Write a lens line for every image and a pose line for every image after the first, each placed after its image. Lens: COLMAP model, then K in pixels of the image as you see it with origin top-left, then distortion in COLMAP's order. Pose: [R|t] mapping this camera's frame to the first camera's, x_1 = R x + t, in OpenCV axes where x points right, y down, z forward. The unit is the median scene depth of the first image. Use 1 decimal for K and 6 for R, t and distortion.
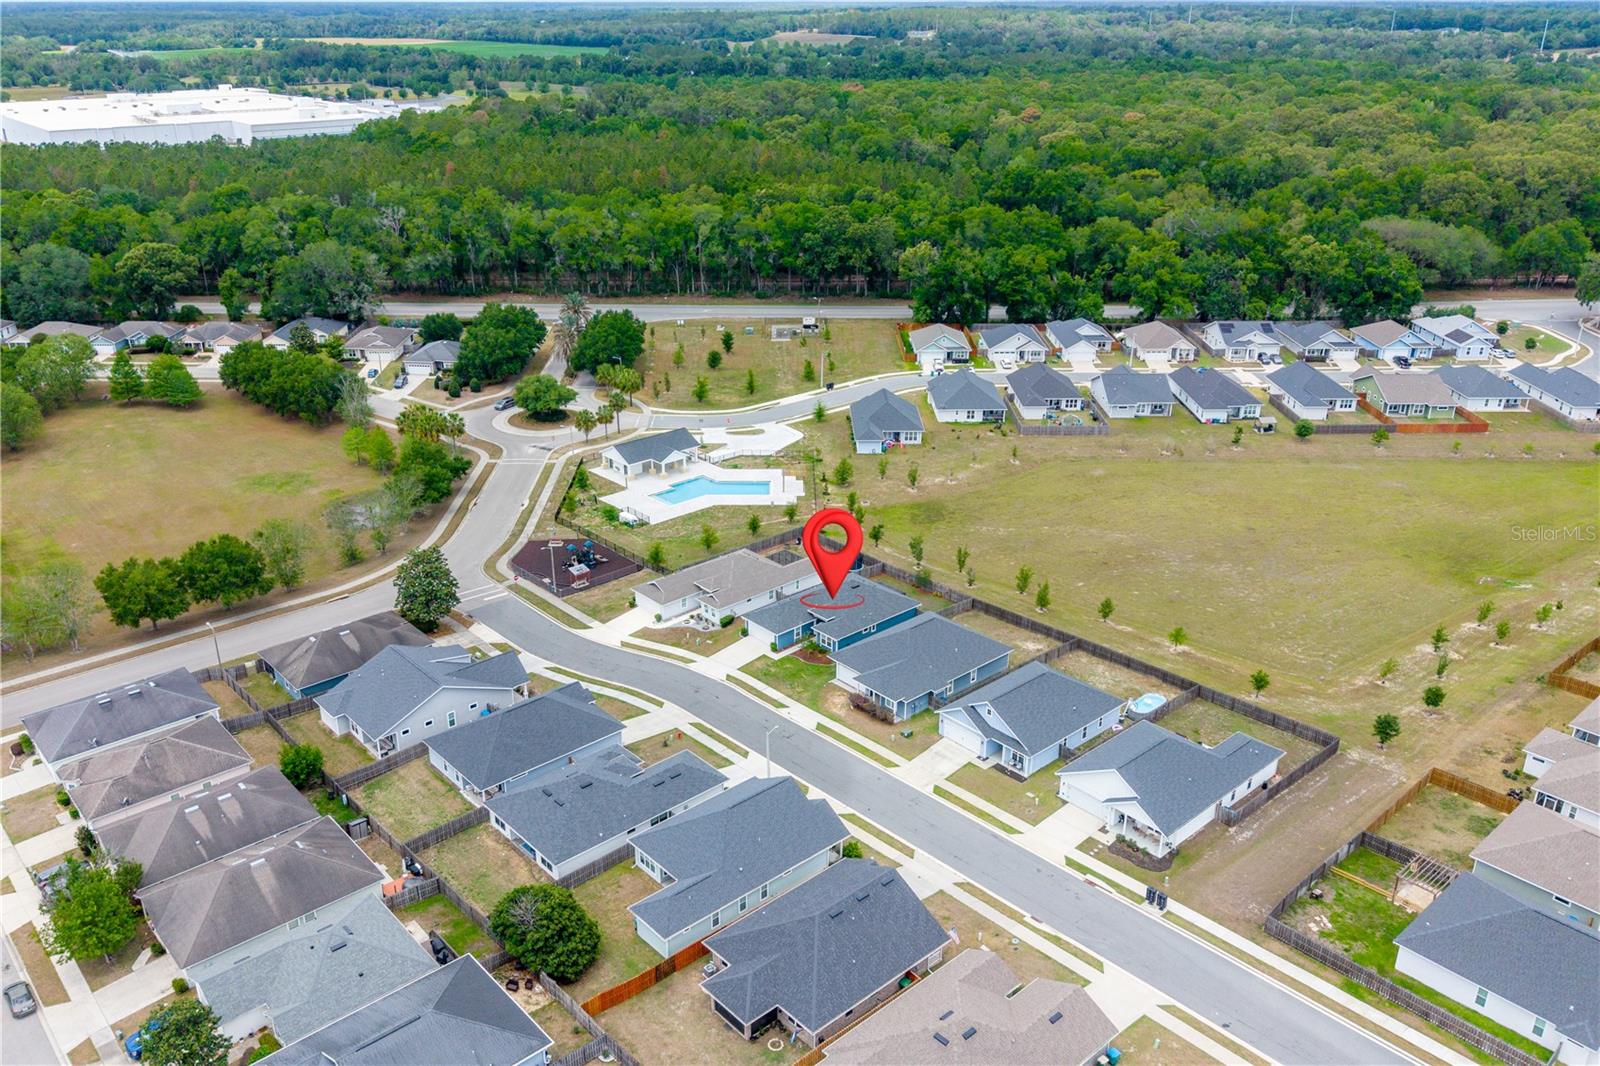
lens RADIAL K [[1307.2, 0, 800.0], [0, 1307.2, 533.0], [0, 0, 1]] dist [0.127649, -0.001356]
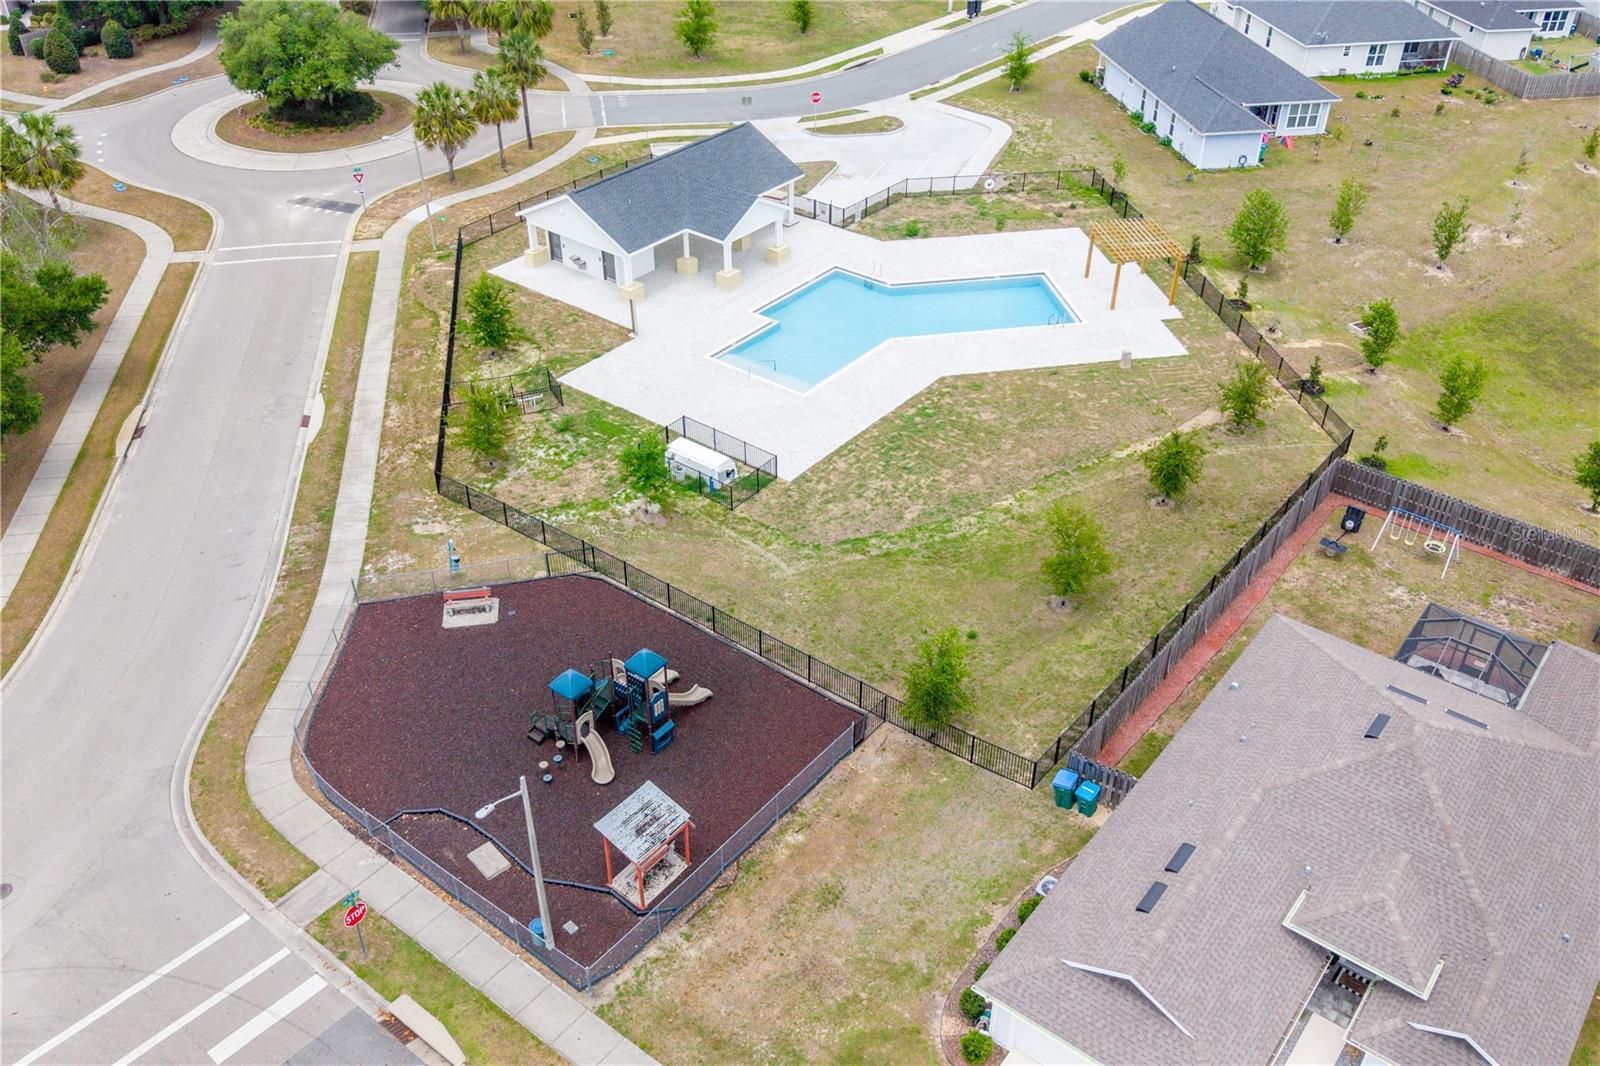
lens RADIAL K [[1379.3, 0, 800.0], [0, 1379.3, 533.0], [0, 0, 1]] dist [0.003027, 0.001960]
pose [[0.985638, -0.093518, 0.140616, -0.136372], [0.061289, 0.973988, 0.218156, -0.053838], [-0.157360, -0.206404, 0.965730, 0.627976]]
